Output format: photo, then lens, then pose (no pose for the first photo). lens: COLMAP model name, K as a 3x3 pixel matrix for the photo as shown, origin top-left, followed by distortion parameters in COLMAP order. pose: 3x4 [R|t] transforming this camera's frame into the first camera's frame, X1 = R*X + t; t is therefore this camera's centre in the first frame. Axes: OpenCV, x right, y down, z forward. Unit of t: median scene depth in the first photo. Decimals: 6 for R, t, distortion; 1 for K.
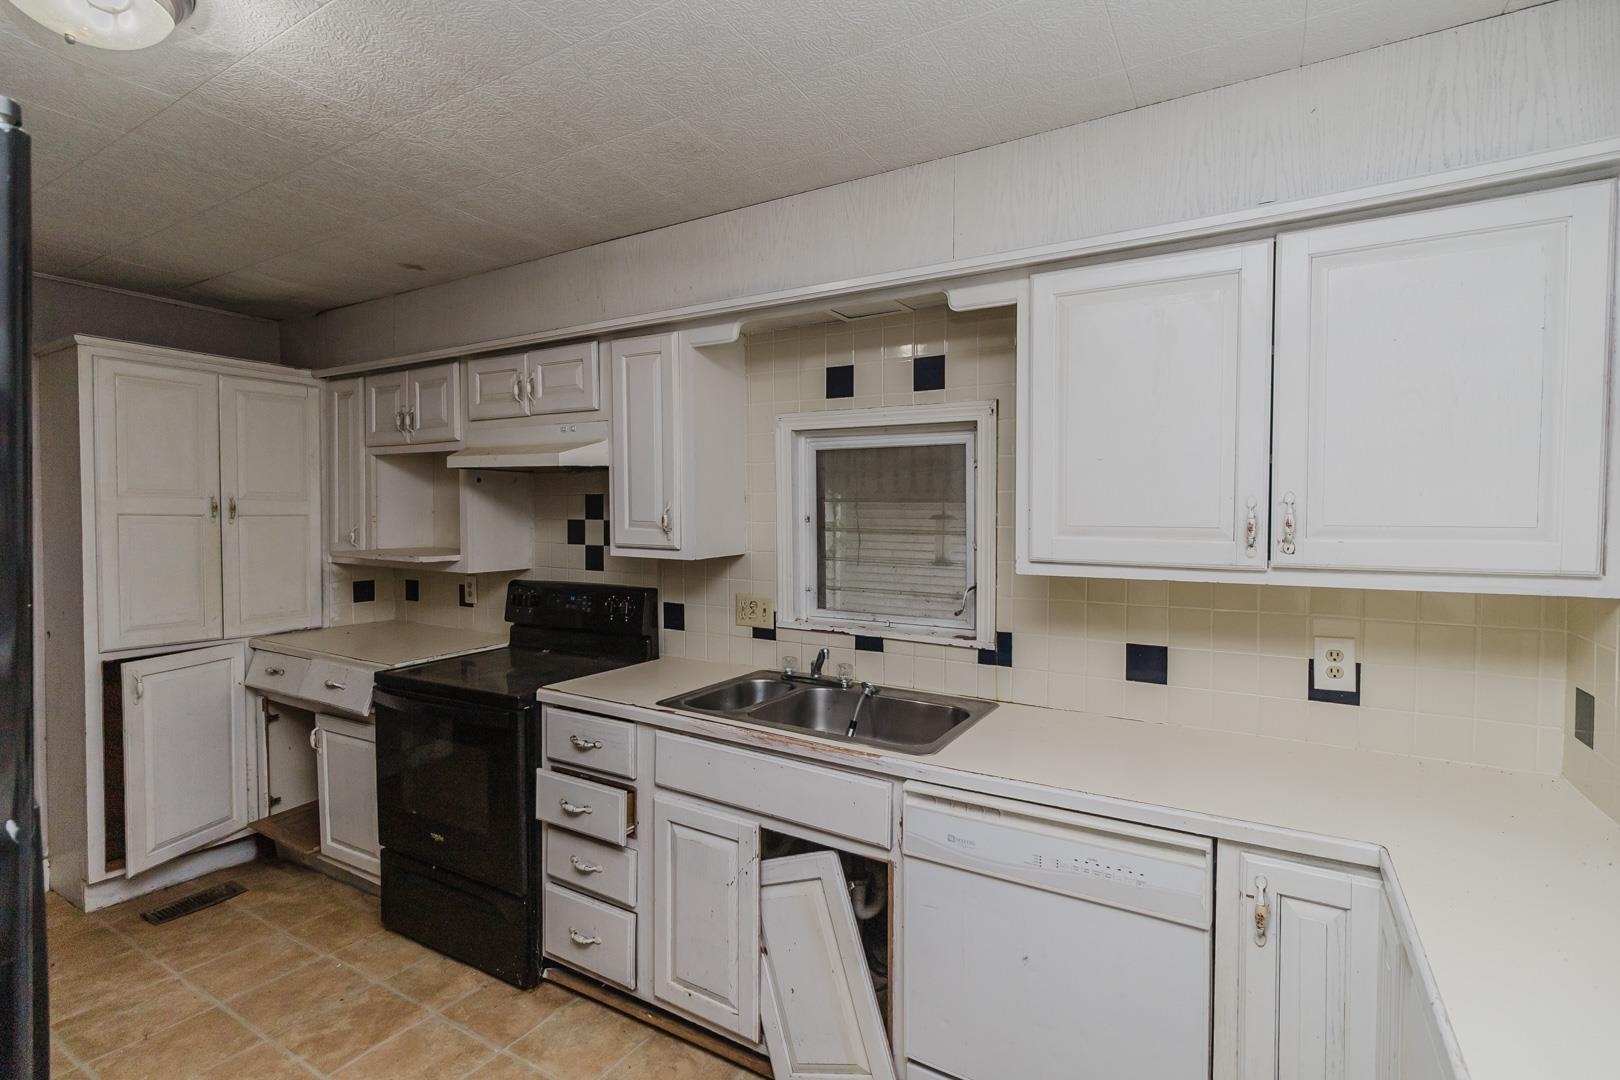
lens RADIAL K [[741.6, 0, 807.9], [0, 741.6, 529.4], [0, 0, 1]] dist [0.004402, 0.000161]
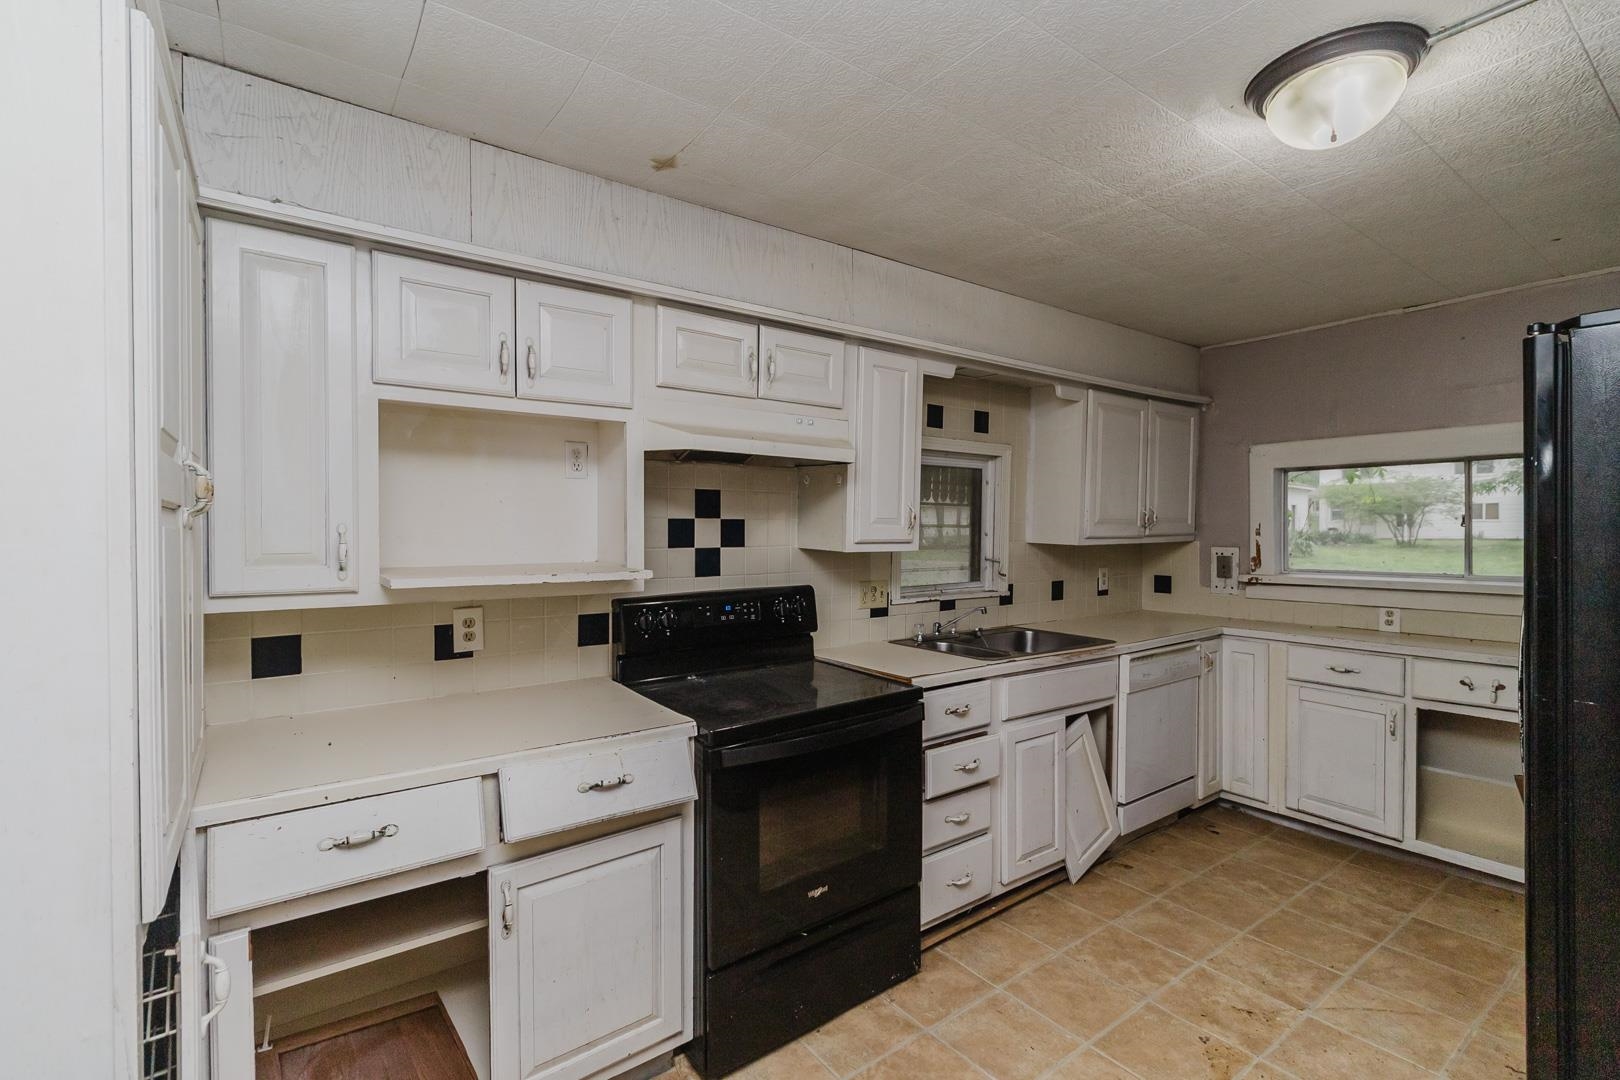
lens RADIAL K [[741.6, 0, 807.9], [0, 741.6, 529.4], [0, 0, 1]] dist [0.004402, 0.000161]
pose [[0.386473, -0.014031, 0.922194, -1.230452], [0.018236, 0.999805, 0.007569, -0.005321], [-0.922120, 0.013892, 0.386654, 0.650194]]
